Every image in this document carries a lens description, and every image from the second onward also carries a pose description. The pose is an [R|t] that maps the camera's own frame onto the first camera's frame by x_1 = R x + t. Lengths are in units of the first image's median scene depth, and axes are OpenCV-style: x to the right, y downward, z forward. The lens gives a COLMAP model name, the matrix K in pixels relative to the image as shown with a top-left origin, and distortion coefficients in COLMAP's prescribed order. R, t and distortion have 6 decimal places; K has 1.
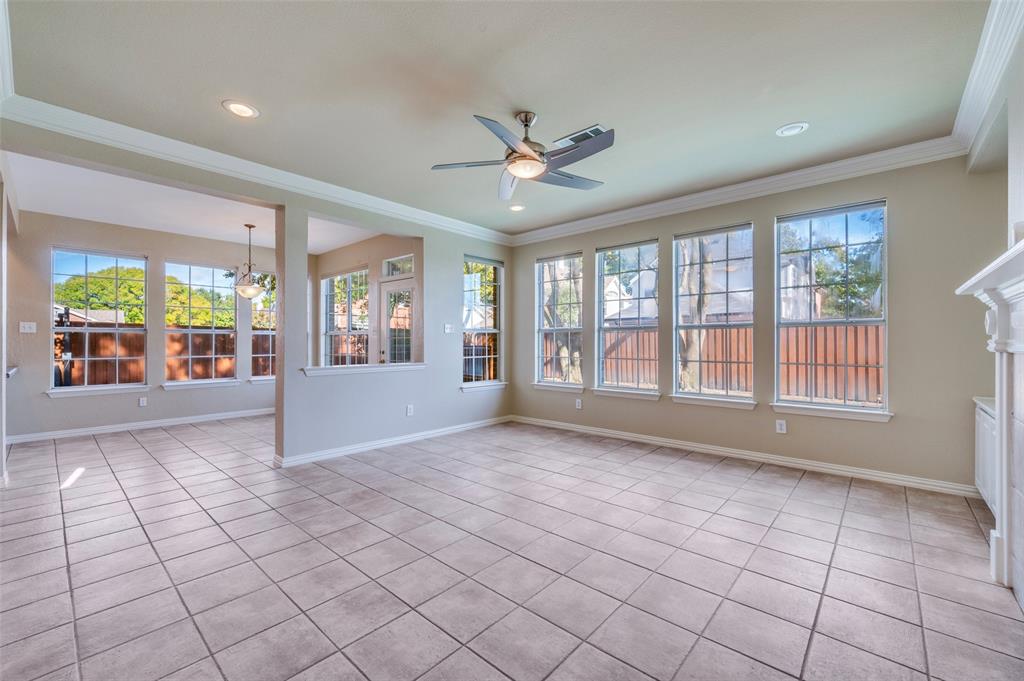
lens RADIAL K [[412.7, 0, 519.1], [0, 412.7, 340.6], [0, 0, 1]] dist [-0.004178, 0.000234]
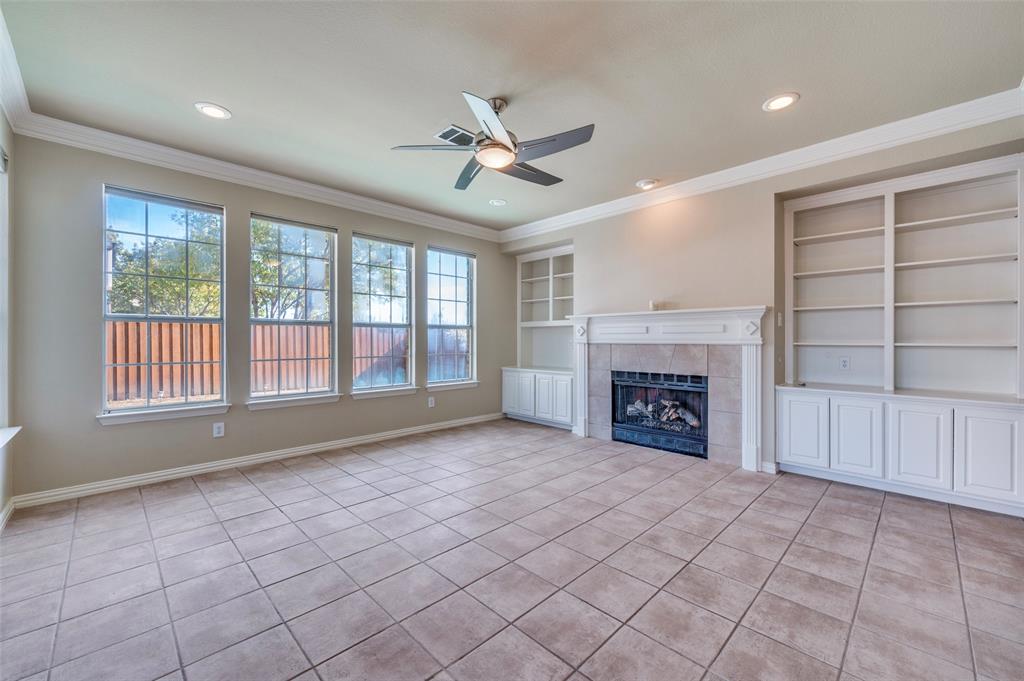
lens RADIAL K [[408.0, 0, 504.9], [0, 408.0, 341.5], [0, 0, 1]] dist [0.001033, -0.001317]
pose [[0.088011, -0.004738, 0.996108, -0.647945], [-0.003686, 0.999980, 0.005082, 0.002992], [-0.996113, -0.004119, 0.087992, 0.626979]]
